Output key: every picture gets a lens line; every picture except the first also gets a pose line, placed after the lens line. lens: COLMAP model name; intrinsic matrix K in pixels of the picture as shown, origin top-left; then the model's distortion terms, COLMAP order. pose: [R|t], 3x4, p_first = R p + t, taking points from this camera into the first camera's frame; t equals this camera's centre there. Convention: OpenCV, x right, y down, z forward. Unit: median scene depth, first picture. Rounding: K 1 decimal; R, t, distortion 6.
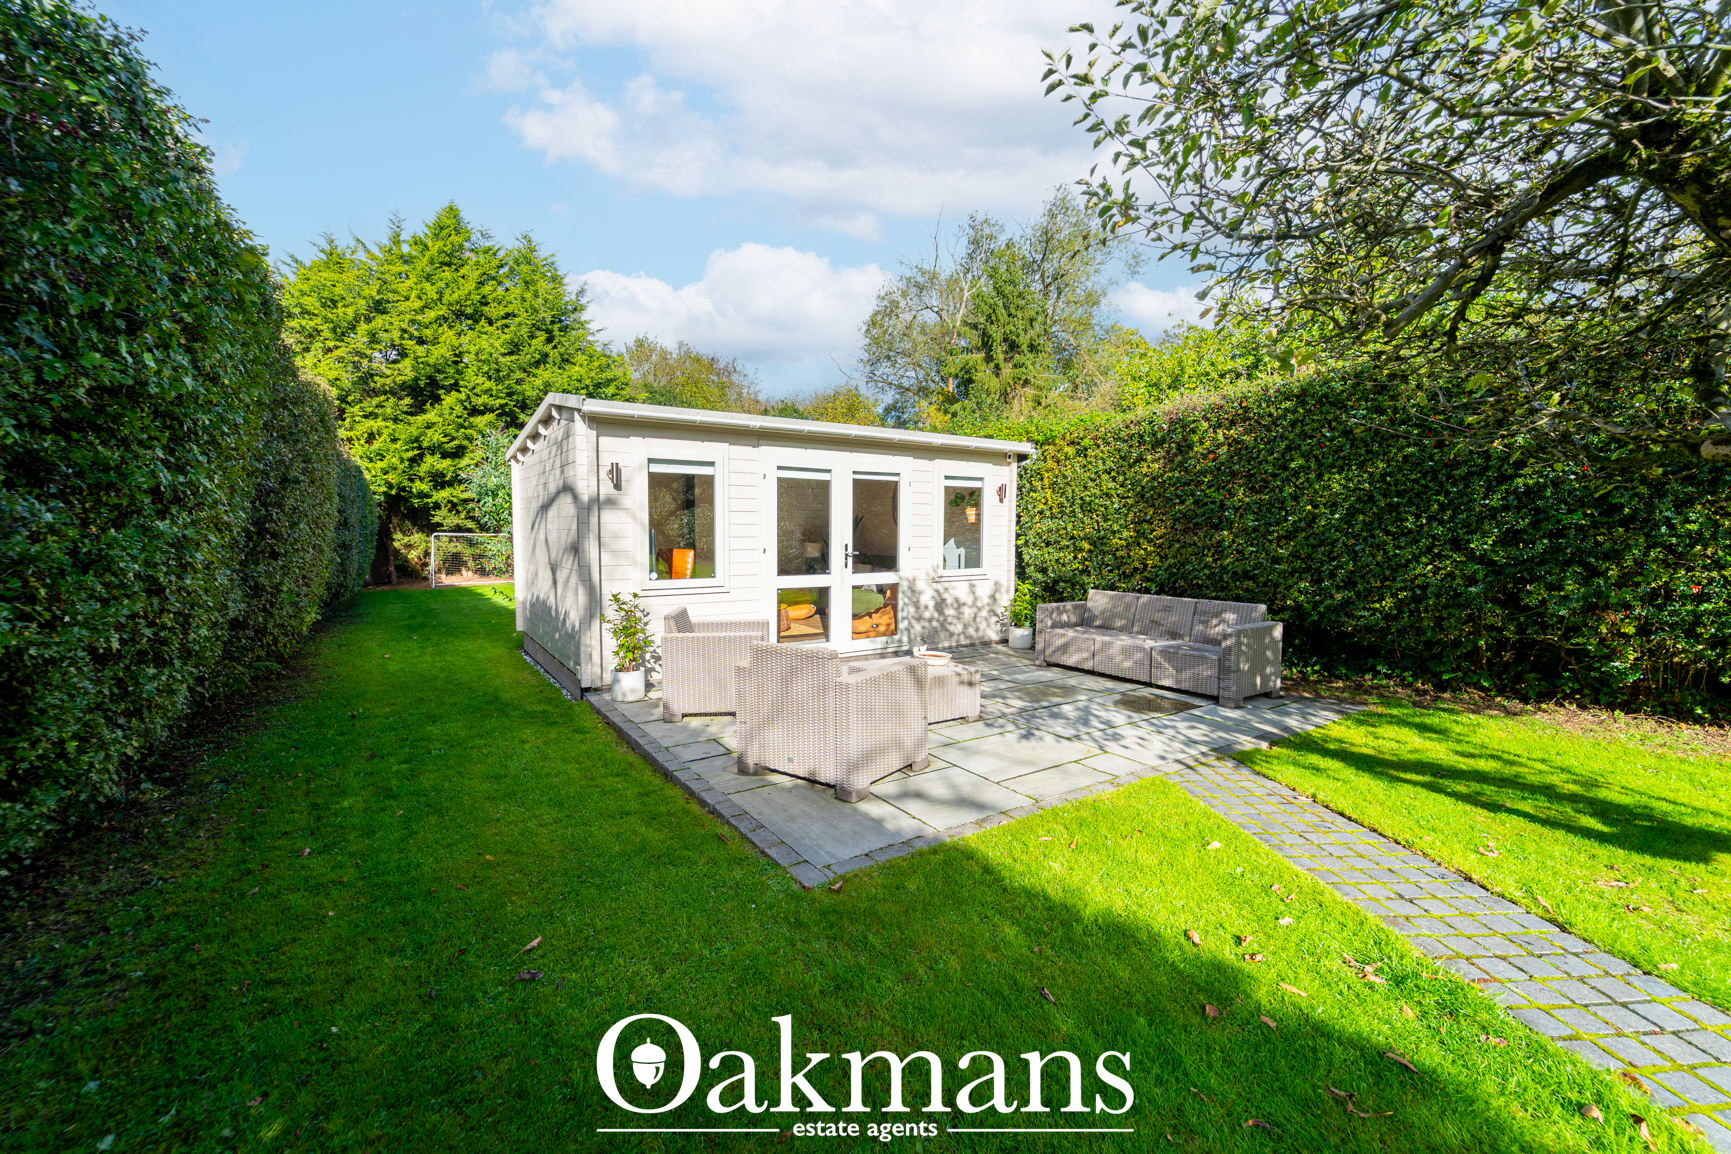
lens RADIAL K [[708.5, 0, 867.7], [0, 708.5, 575.9], [0, 0, 1]] dist [0.001583, 0.001755]
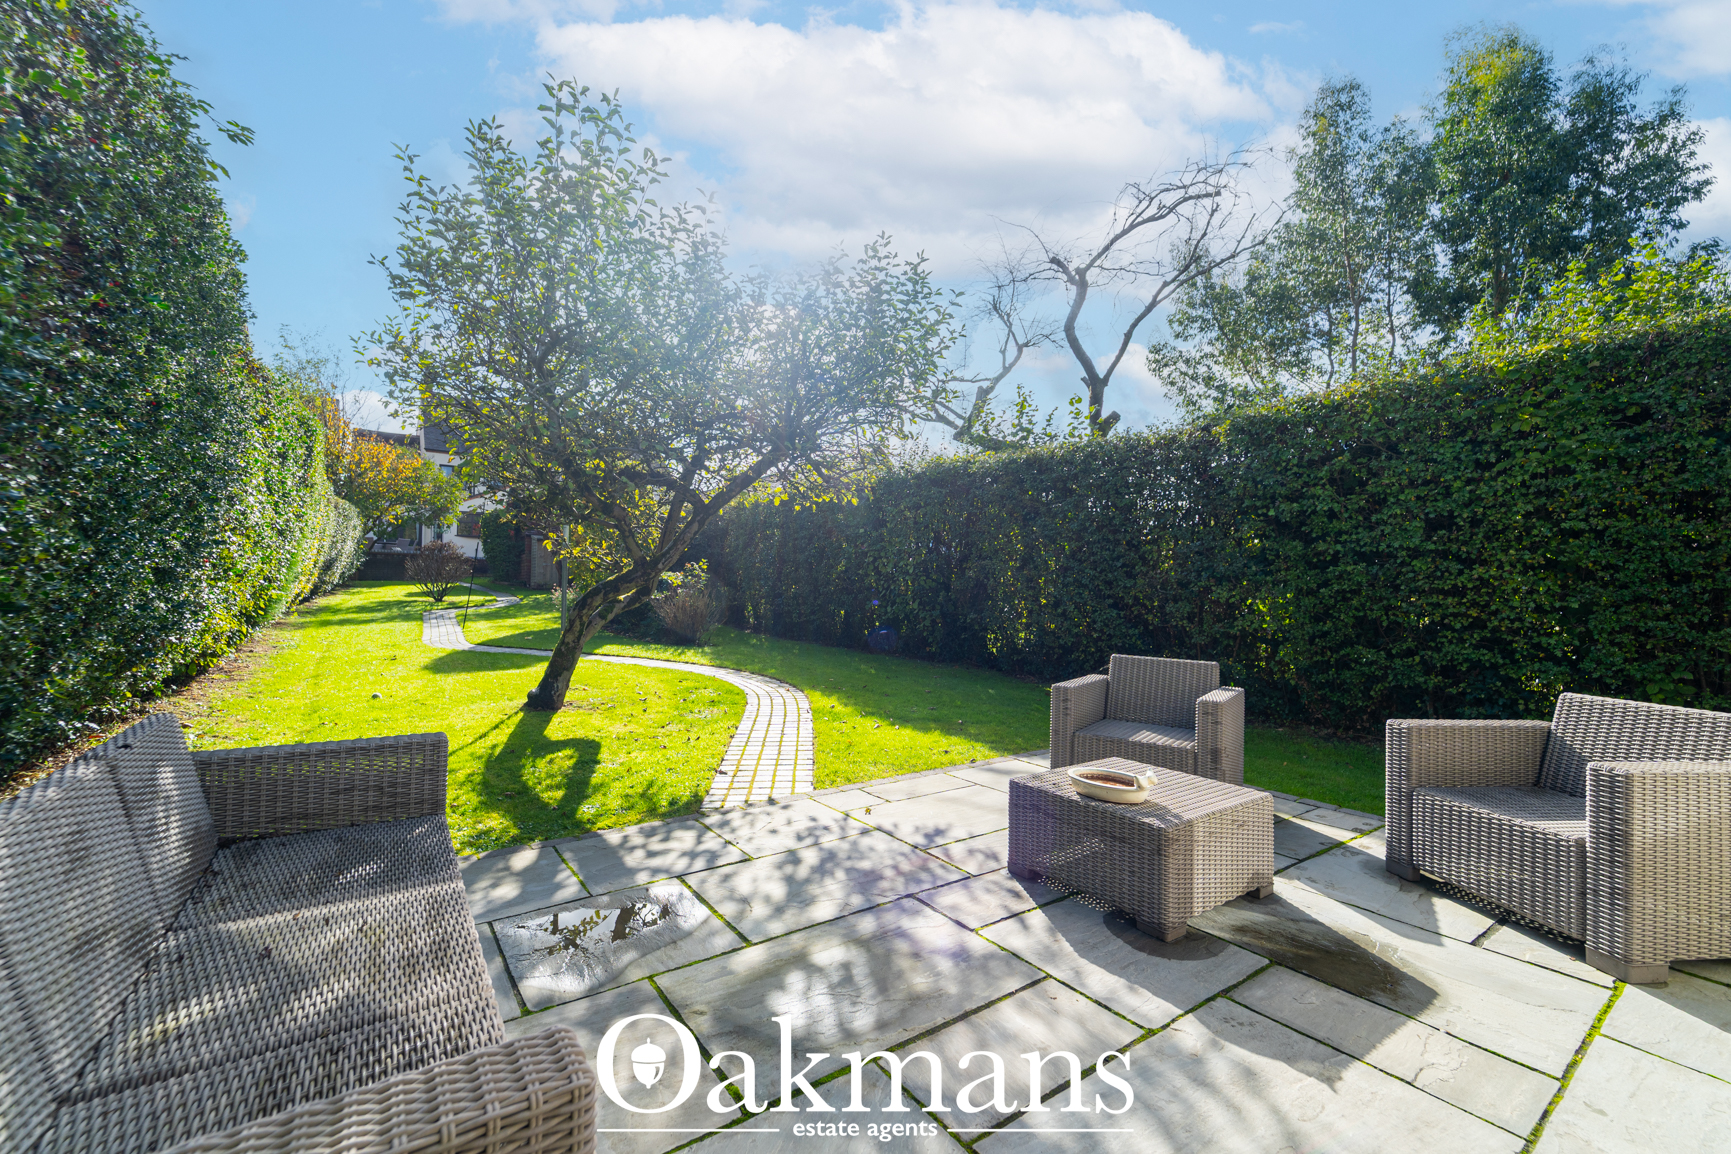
lens RADIAL K [[708.5, 0, 871.6], [0, 708.5, 578.9], [0, 0, 1]] dist [0.001583, 0.001755]
pose [[-0.999570, -0.017936, -0.023177, 0.302121], [-0.019154, 0.998387, 0.053443, -0.057525], [0.022181, 0.053864, -0.998302, 1.643337]]
